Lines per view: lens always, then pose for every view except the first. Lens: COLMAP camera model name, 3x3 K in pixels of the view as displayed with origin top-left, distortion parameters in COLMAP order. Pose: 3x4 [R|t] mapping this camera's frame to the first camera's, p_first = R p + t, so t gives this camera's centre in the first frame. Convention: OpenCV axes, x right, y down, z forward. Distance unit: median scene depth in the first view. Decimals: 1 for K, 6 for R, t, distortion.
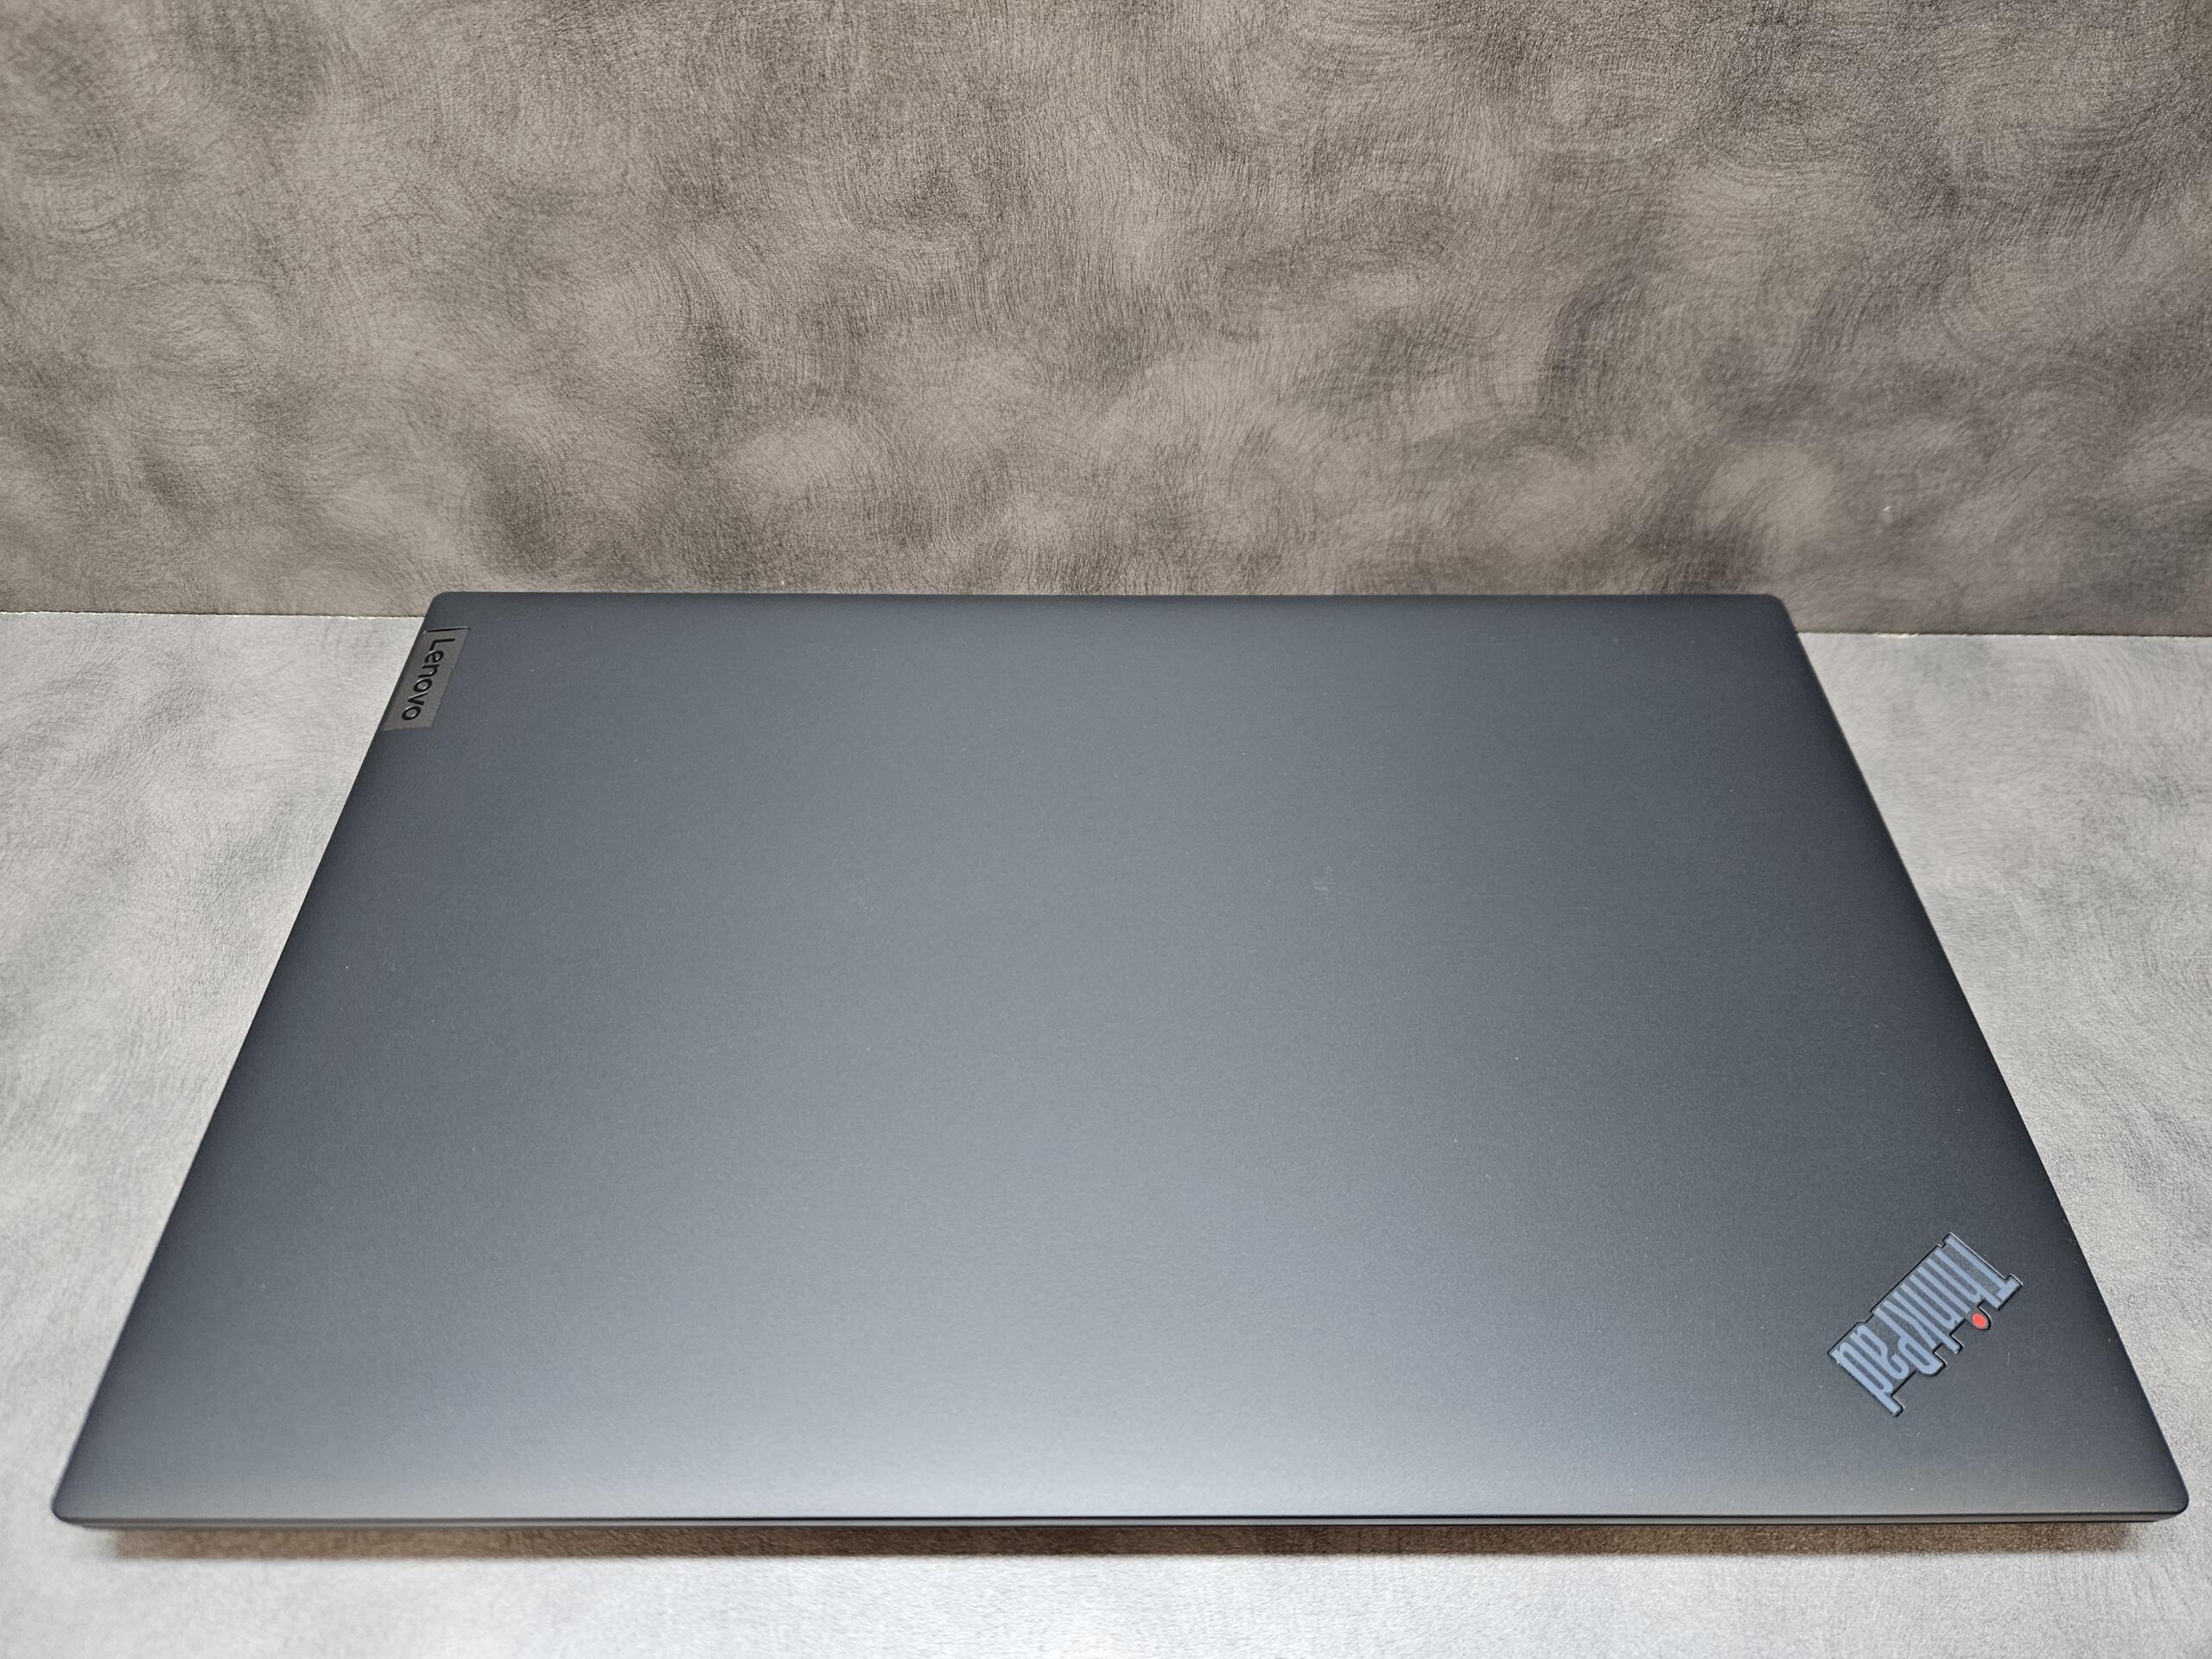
lens RADIAL K [[1502.4, 0, 1096.9], [0, 1502.4, 831.8], [0, 0, 1]] dist [0.042087, -0.052785]
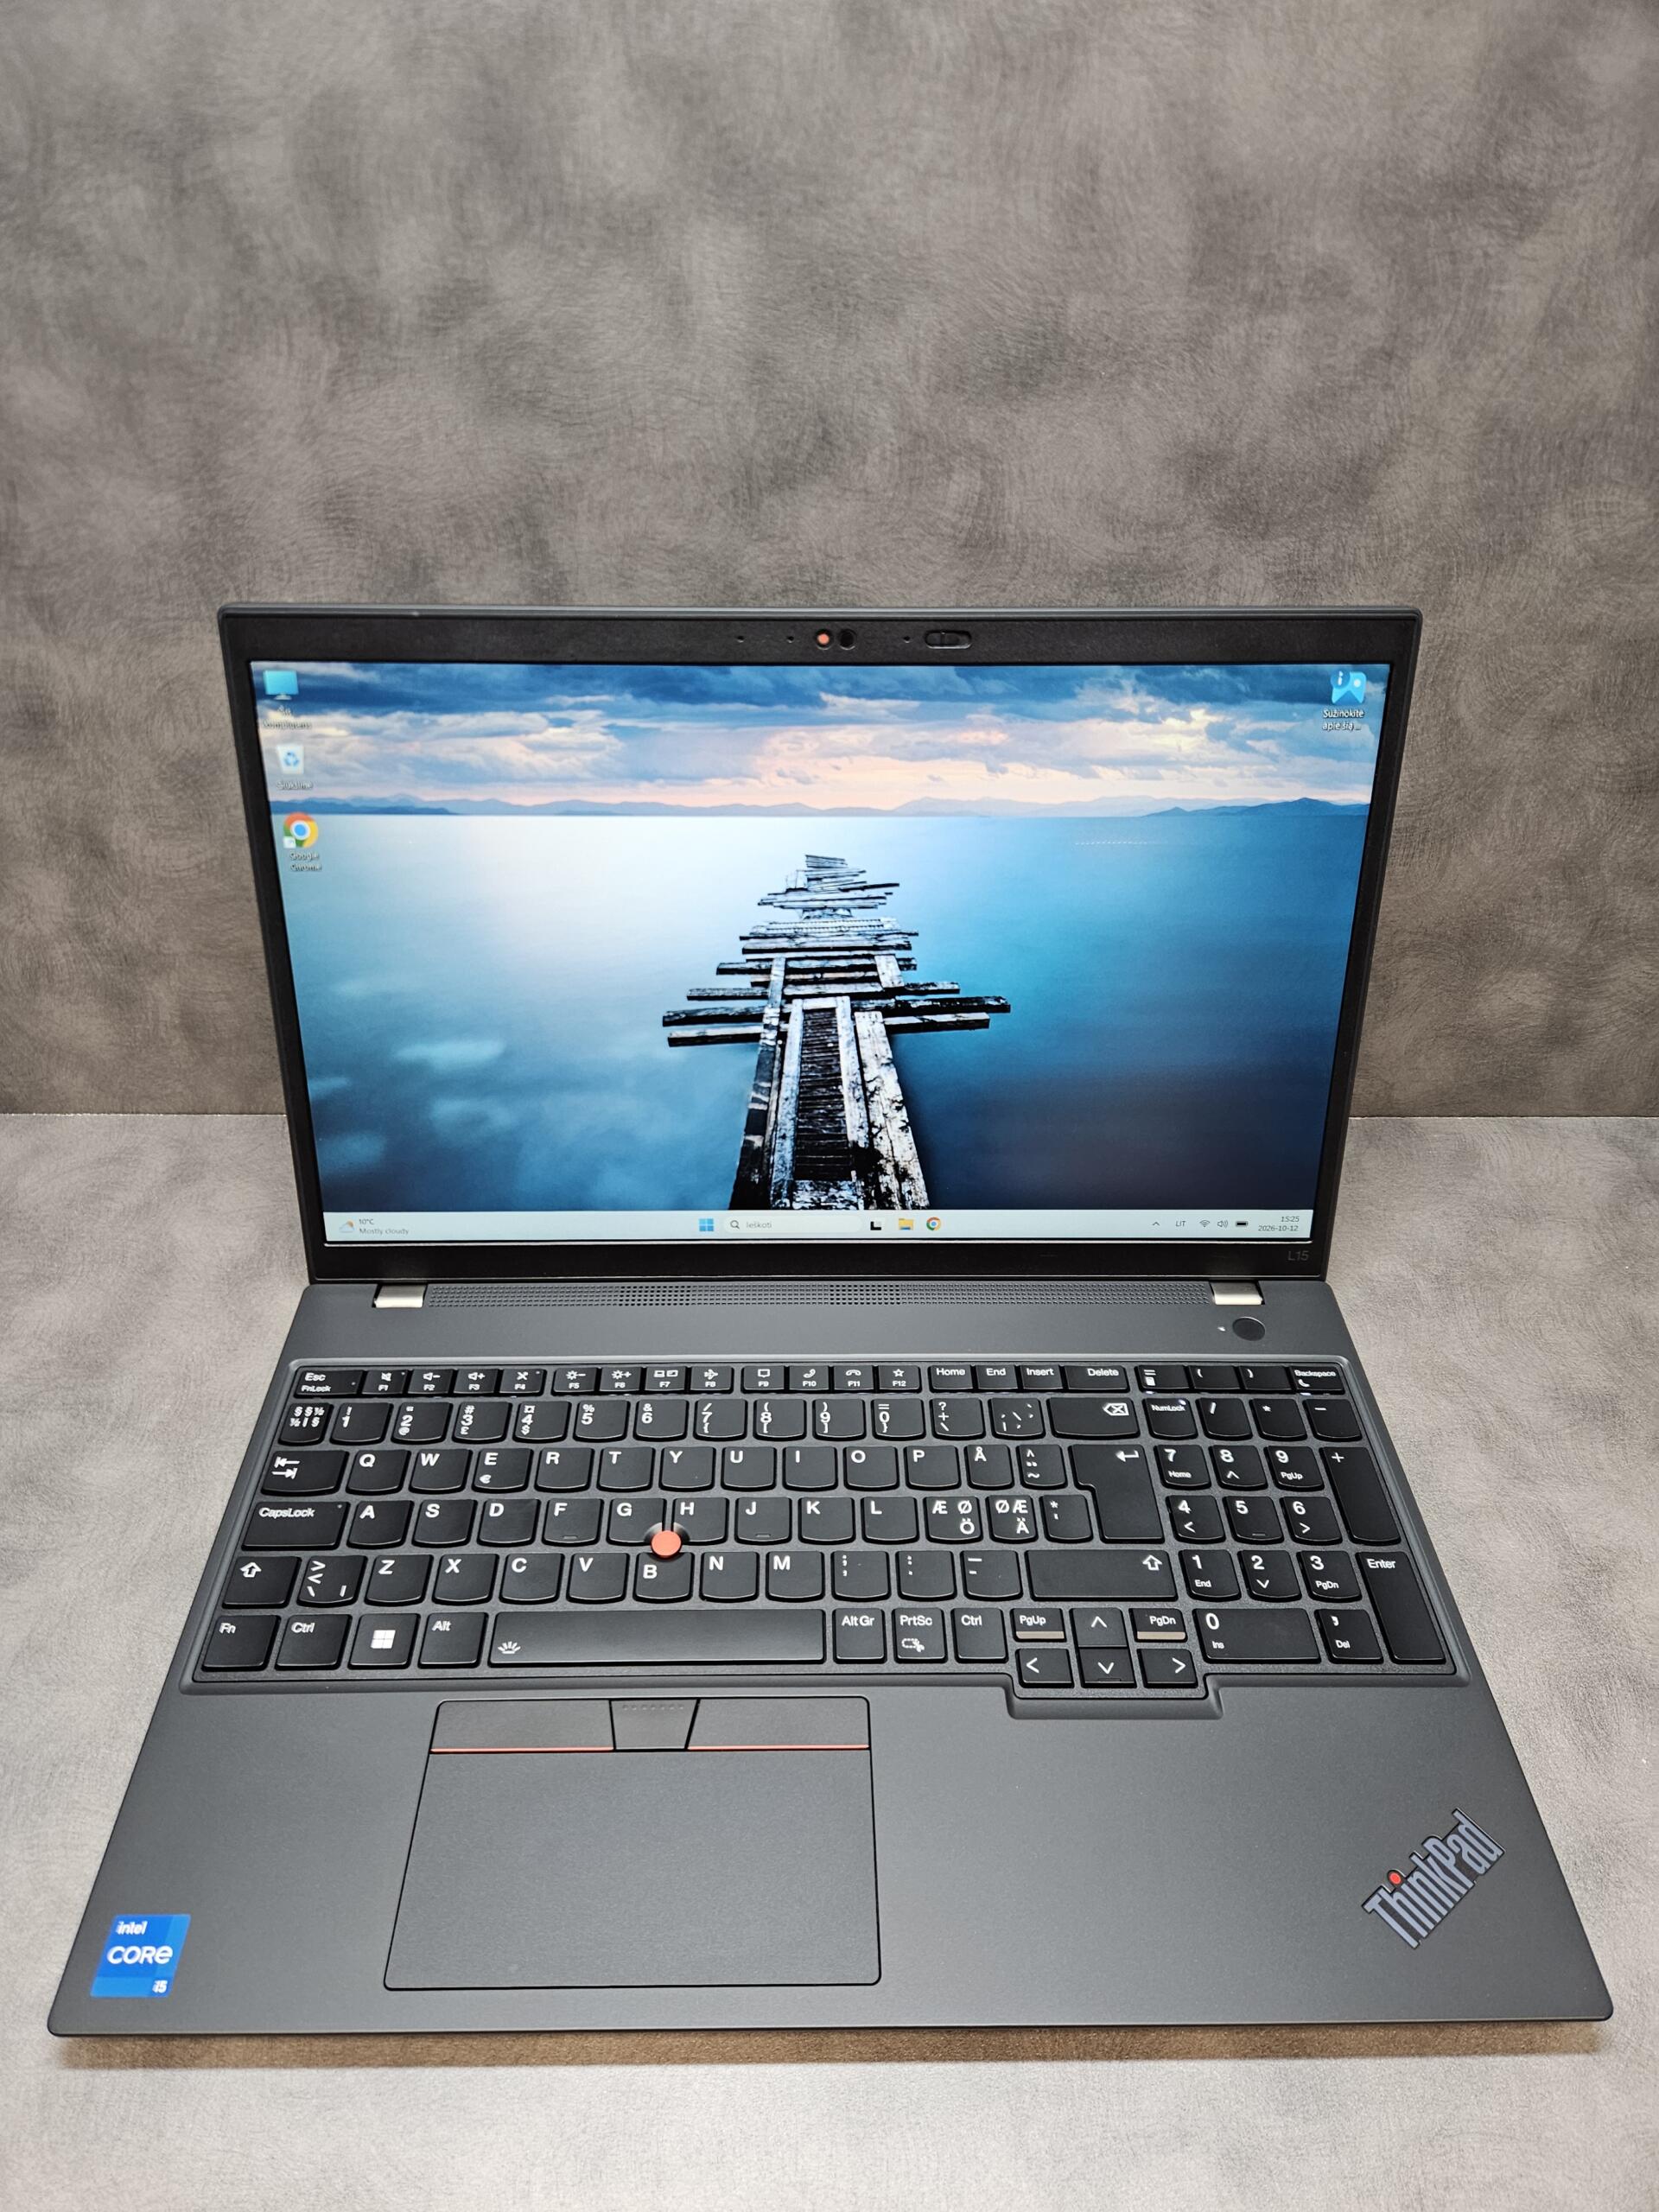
lens RADIAL K [[1502.4, 0, 805.2], [0, 1502.4, 1092.5], [0, 0, 1]] dist [0.042087, -0.052785]
pose [[0.999943, -0.008704, 0.006169, -0.014503], [0.009708, 0.982159, -0.187802, 0.131666], [-0.004424, 0.187851, 0.982188, -0.499541]]
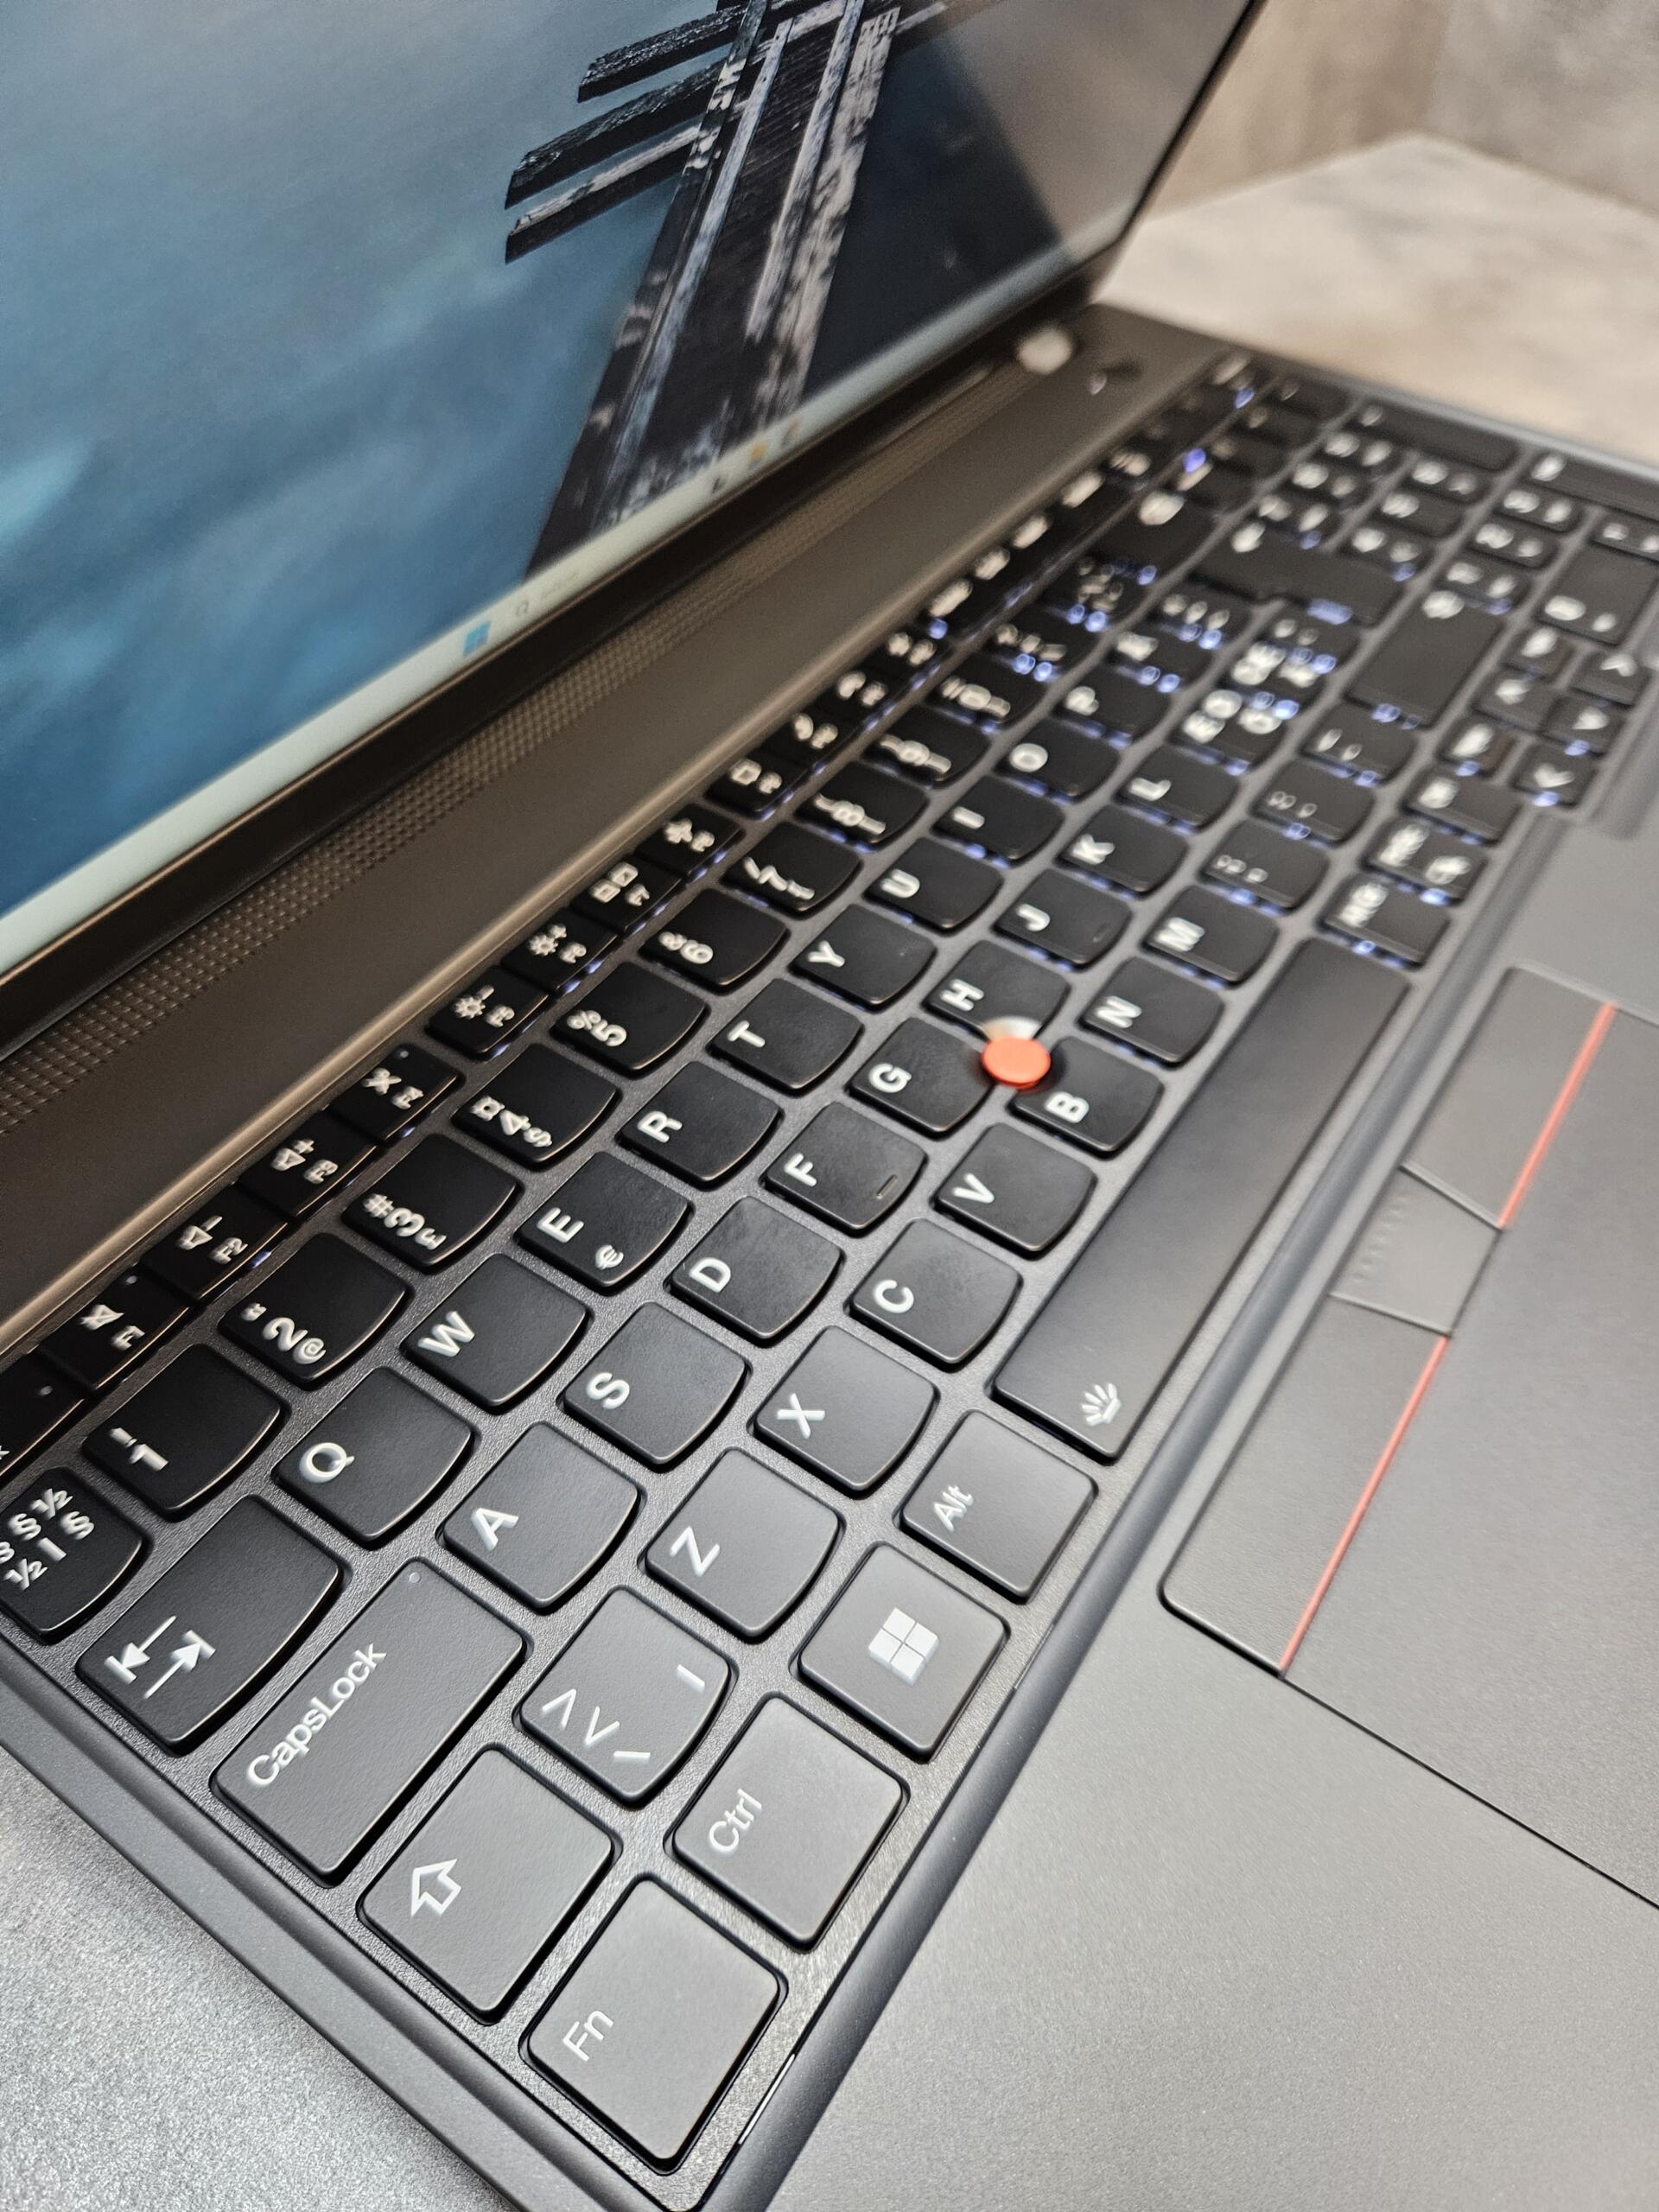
lens RADIAL K [[1543.2, 0, 799.7], [0, 1543.2, 1165.8], [0, 0, 1]] dist [0.038548, -0.105065]
pose [[0.559364, -0.629583, 0.539200, -0.475015], [0.610565, 0.752890, 0.245696, 0.104267], [-0.560644, 0.191783, 0.805542, 0.332770]]
